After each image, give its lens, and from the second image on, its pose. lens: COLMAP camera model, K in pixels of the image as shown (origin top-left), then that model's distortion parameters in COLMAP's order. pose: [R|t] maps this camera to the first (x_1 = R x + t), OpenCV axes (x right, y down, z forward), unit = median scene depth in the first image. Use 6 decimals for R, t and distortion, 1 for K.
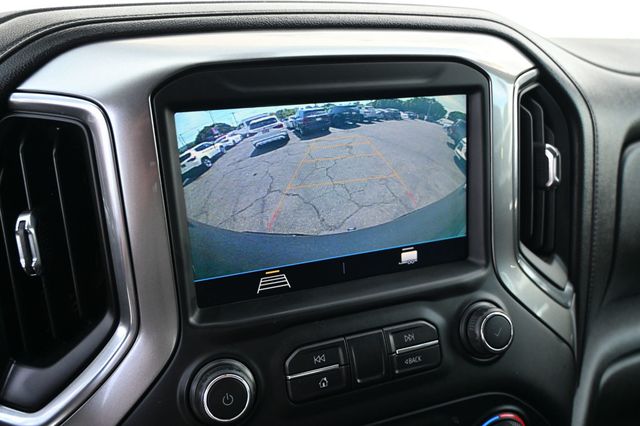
lens RADIAL K [[548.0, 0, 320.0], [0, 548.0, 213.0], [0, 0, 1]] dist [-0.004754, -0.005077]
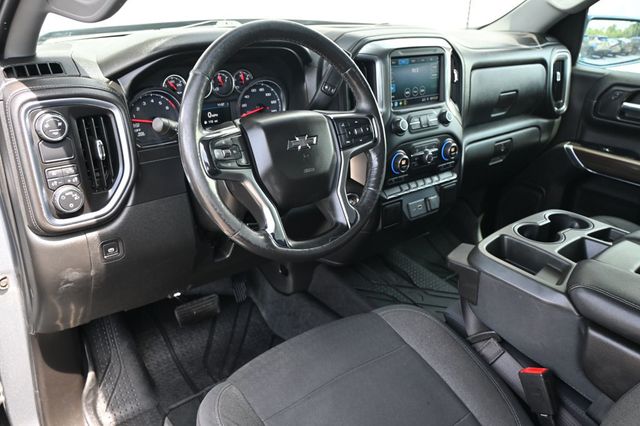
lens RADIAL K [[509.0, 0, 320.0], [0, 509.0, 213.0], [0, 0, 1]] dist [0.011211, 0.003878]
pose [[0.961921, -0.101693, 0.253706, -1.653725], [0.088446, 0.994079, 0.063115, 0.623644], [-0.258623, -0.038273, 0.965220, -2.448547]]
